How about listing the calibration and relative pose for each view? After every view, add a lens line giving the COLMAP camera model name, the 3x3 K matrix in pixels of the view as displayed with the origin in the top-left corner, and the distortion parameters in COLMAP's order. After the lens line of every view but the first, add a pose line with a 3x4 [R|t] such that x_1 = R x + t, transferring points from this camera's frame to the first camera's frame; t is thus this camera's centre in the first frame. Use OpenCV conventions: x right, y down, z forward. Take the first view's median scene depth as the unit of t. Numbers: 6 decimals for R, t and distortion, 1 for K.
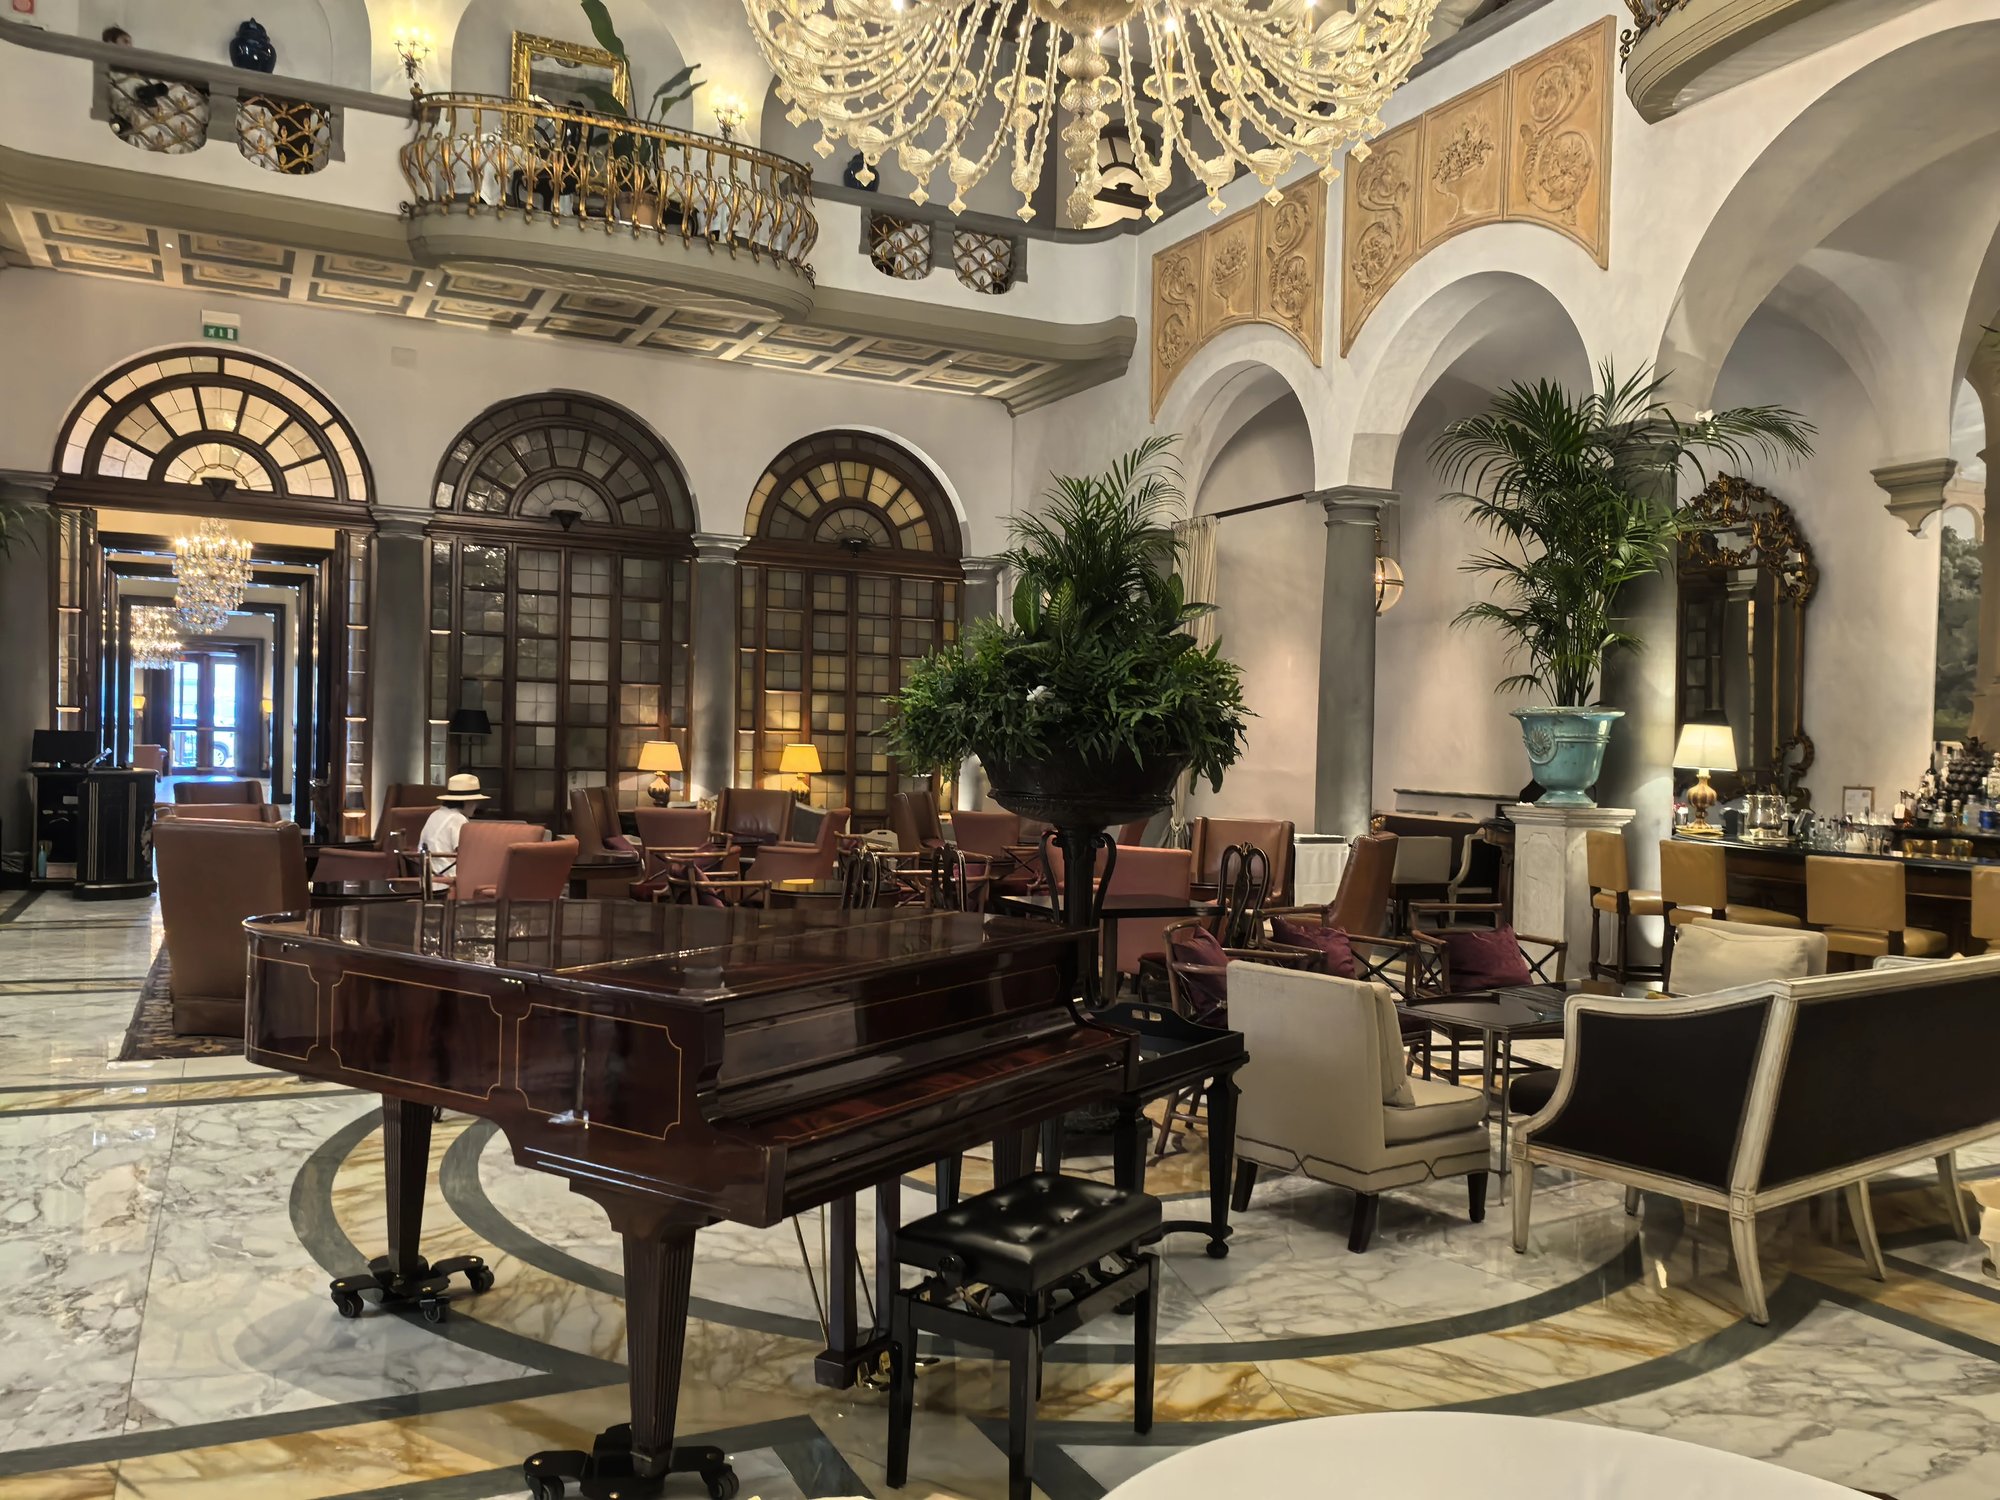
lens RADIAL K [[1559.0, 0, 996.3], [0, 1559.0, 758.3], [0, 0, 1]] dist [0.058356, -0.006600]
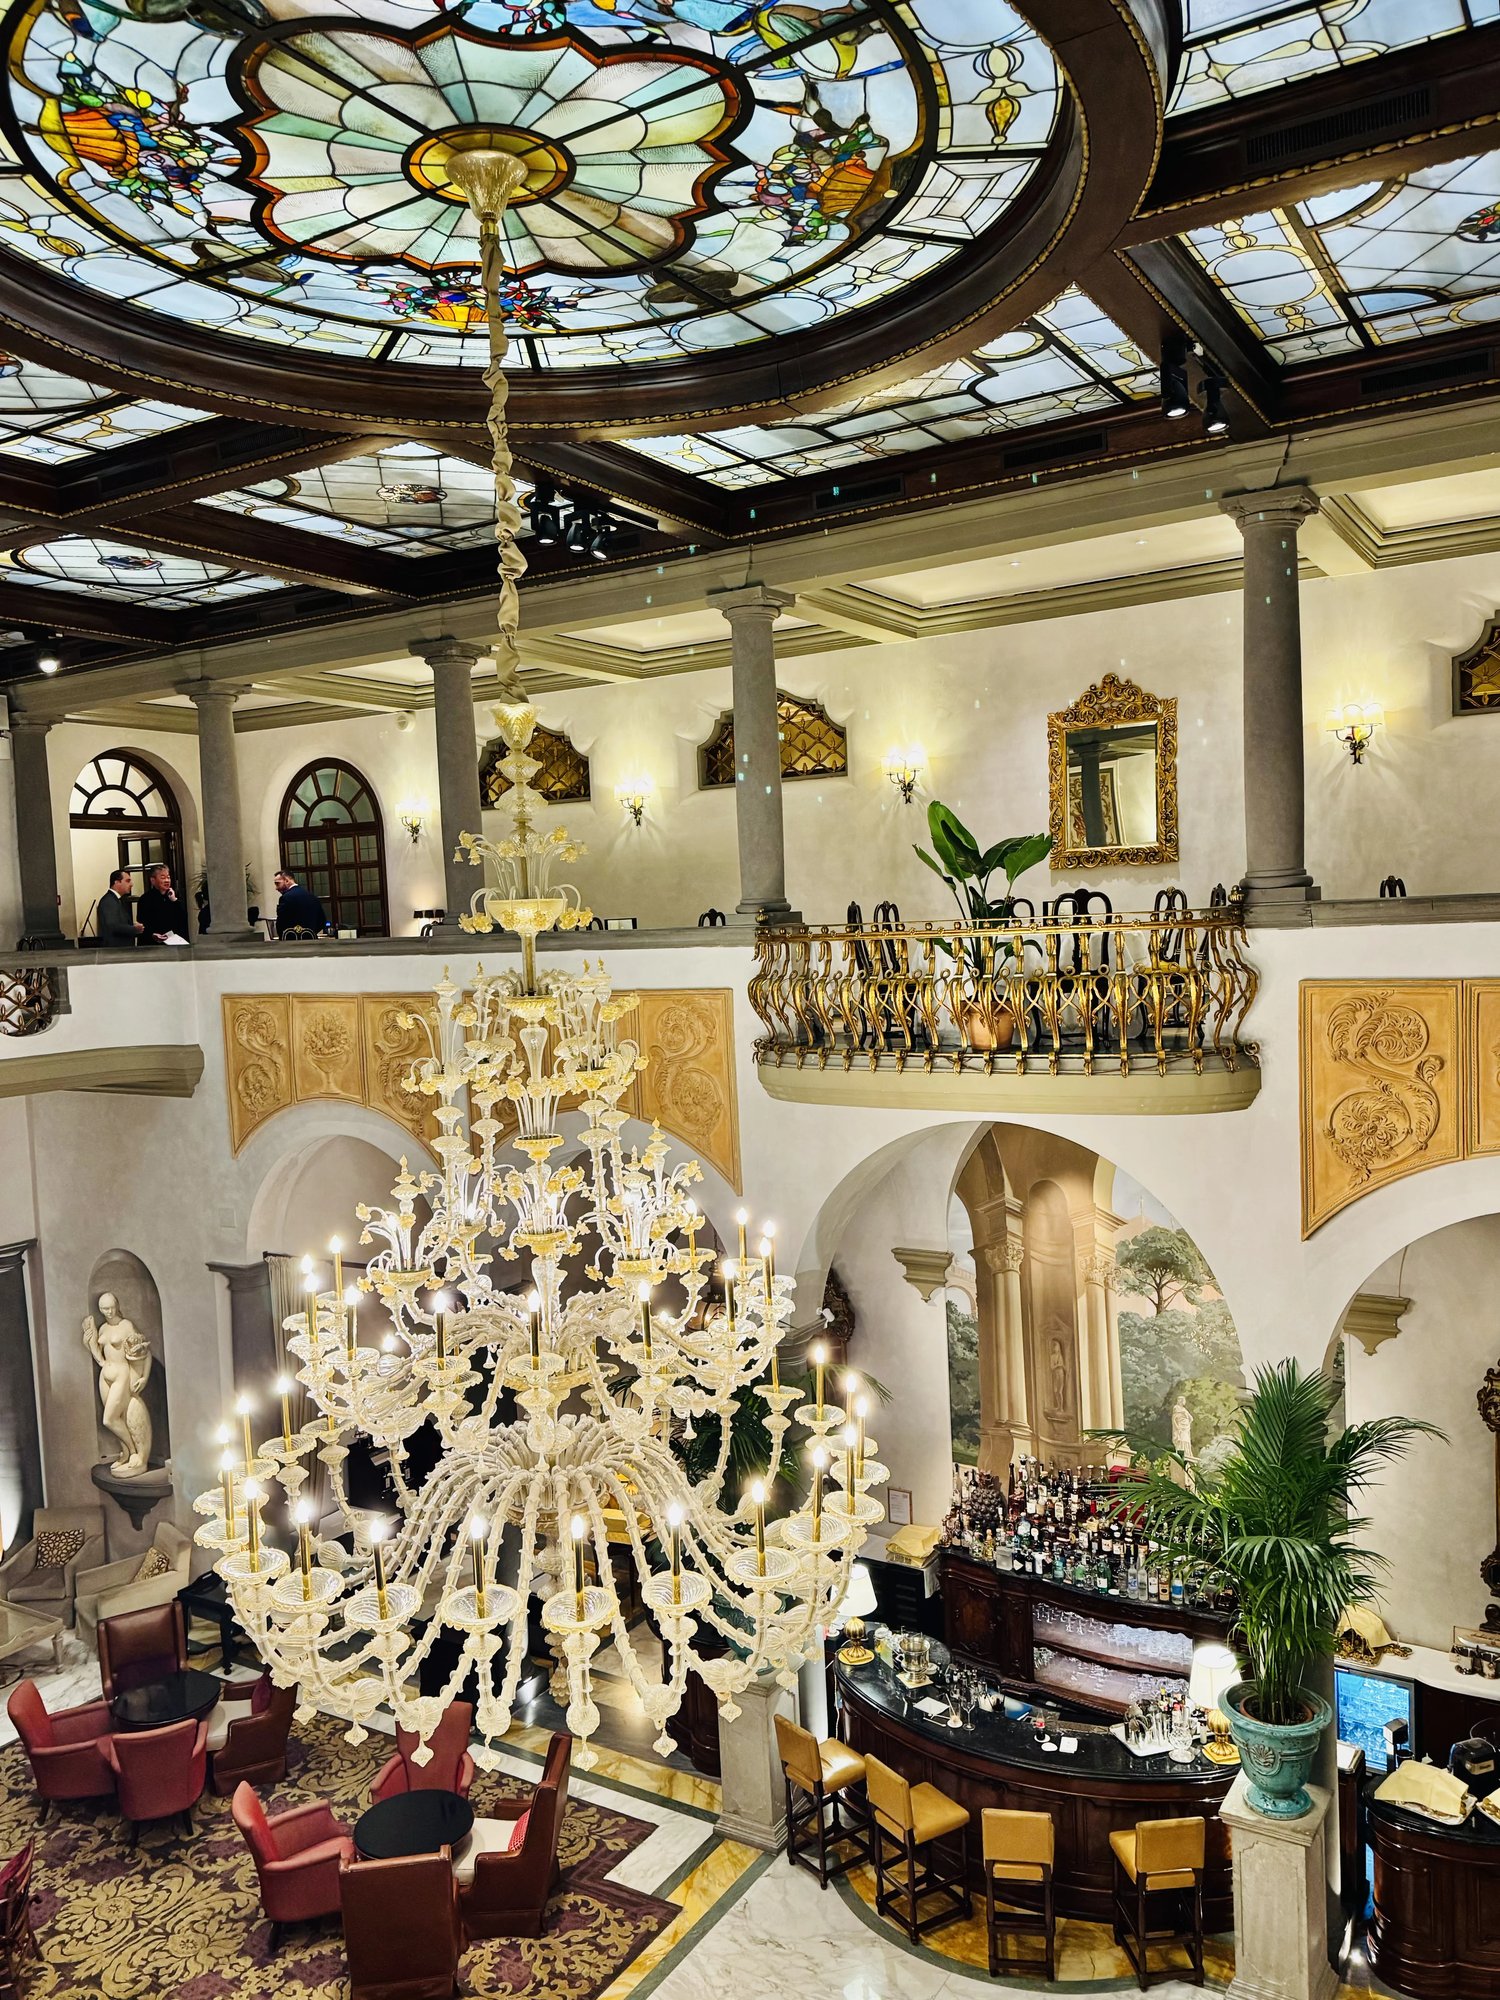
lens RADIAL K [[1559.0, 0, 721.8], [0, 1559.0, 1006.4], [0, 0, 1]] dist [0.058356, -0.006600]
pose [[0.837876, -0.116747, 0.533229, -0.175644], [0.081812, 0.992685, 0.088789, -0.415640], [-0.539694, -0.030769, 0.841299, 0.021076]]
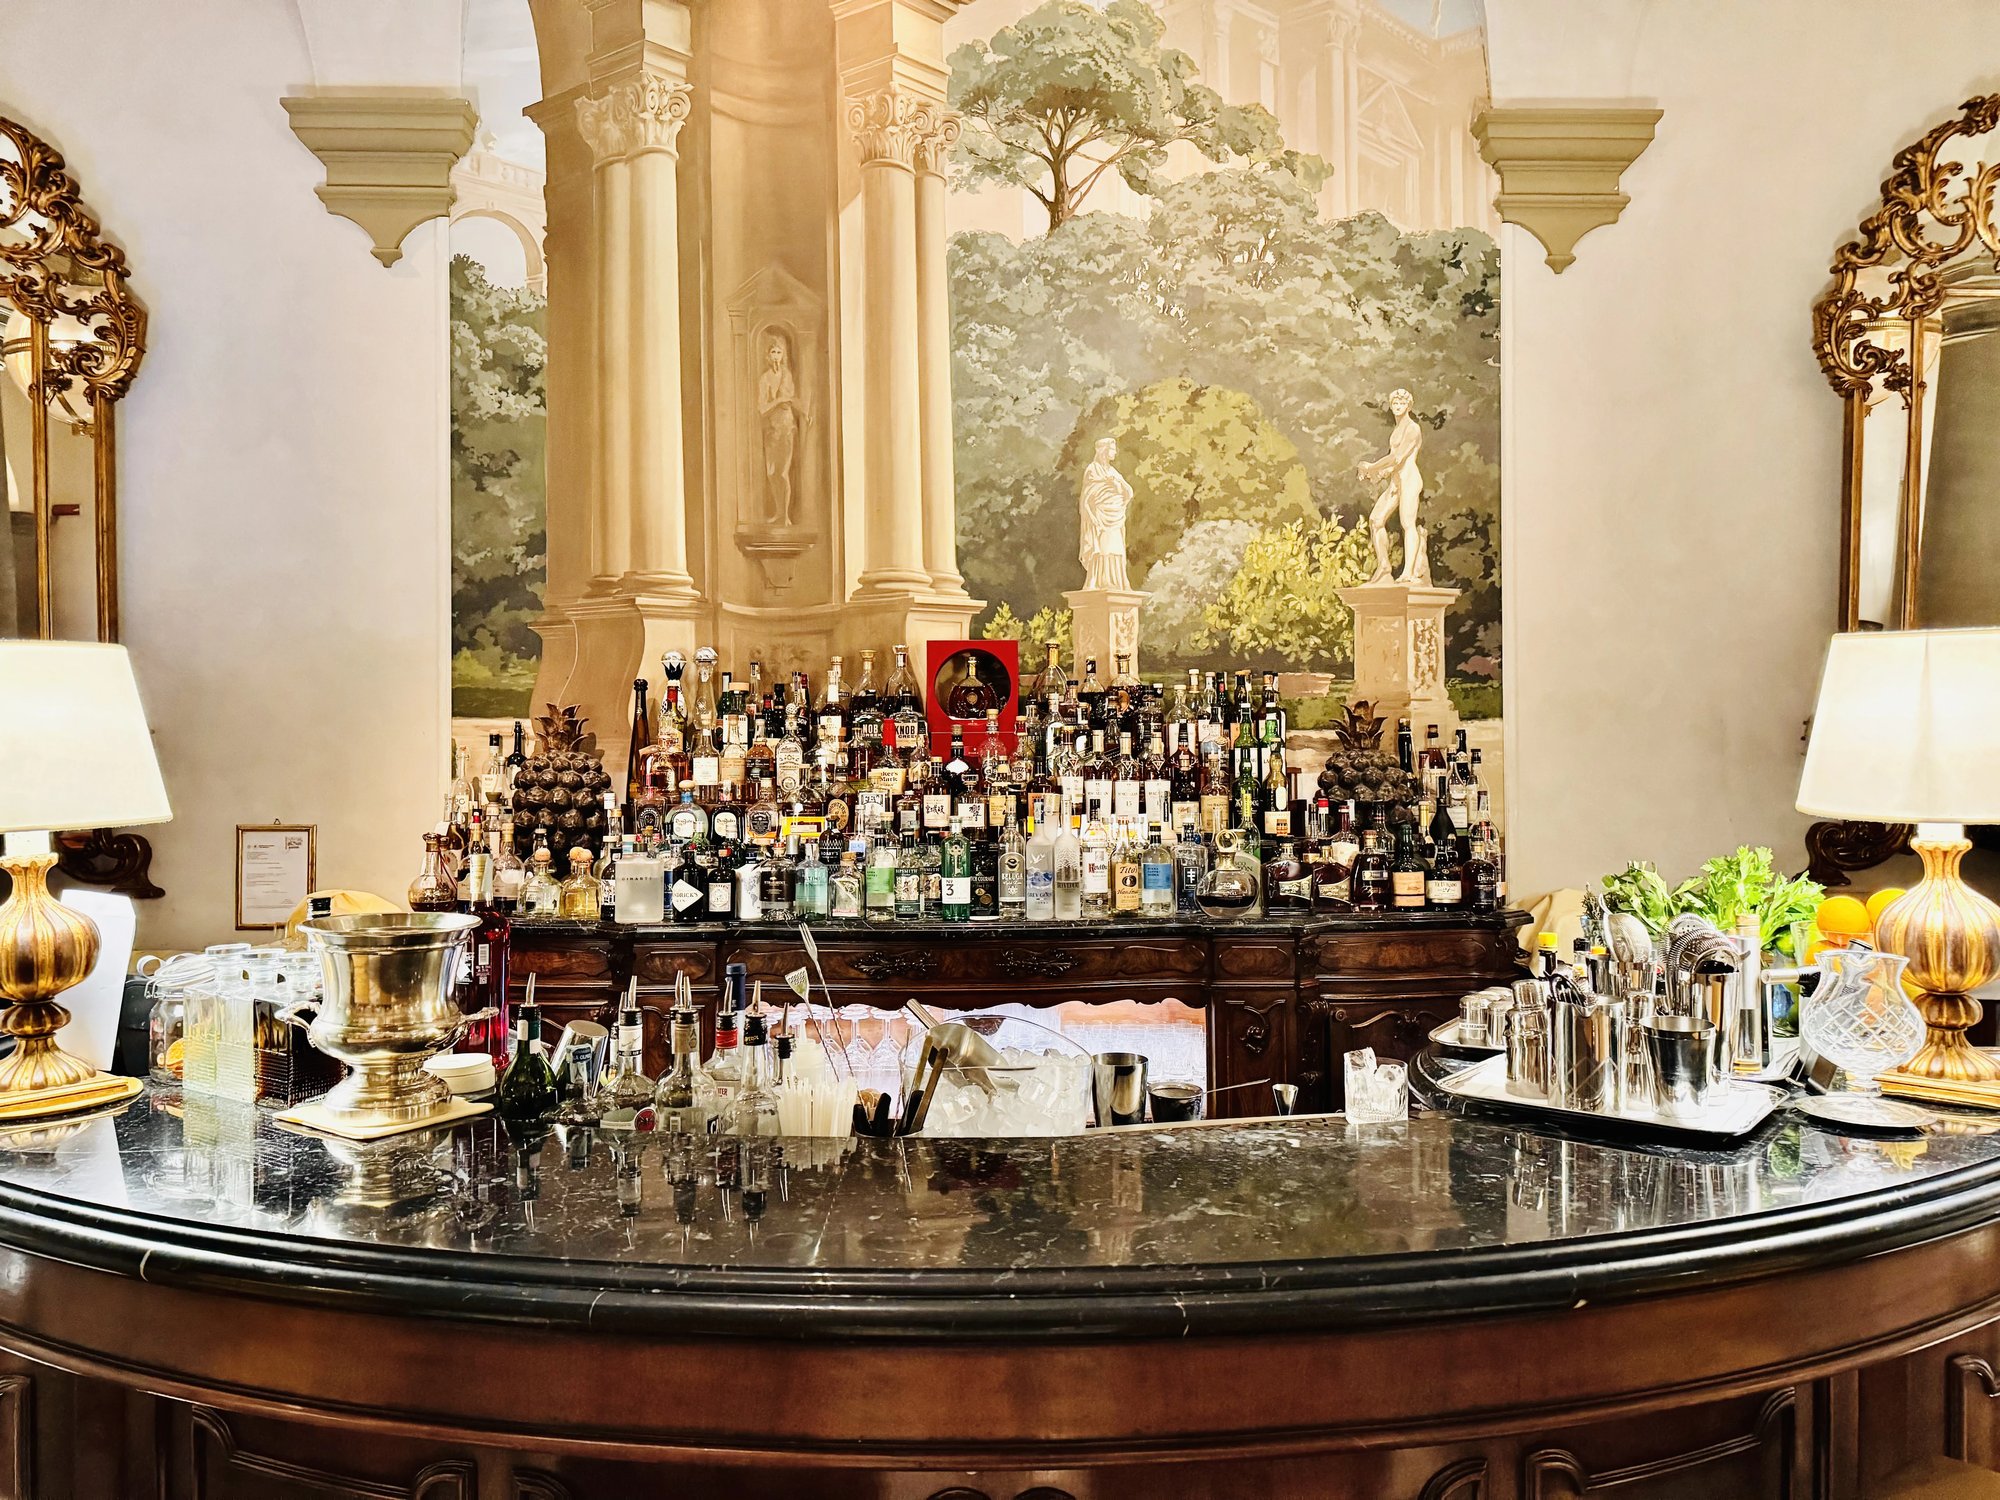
lens RADIAL K [[1559.0, 0, 1010.5], [0, 1559.0, 750.9], [0, 0, 1]] dist [0.058356, -0.006600]
pose [[0.393988, -0.015599, 0.918983, 0.189897], [0.024483, 0.999679, 0.006473, -0.000456], [-0.918790, 0.019949, 0.394243, 0.544308]]
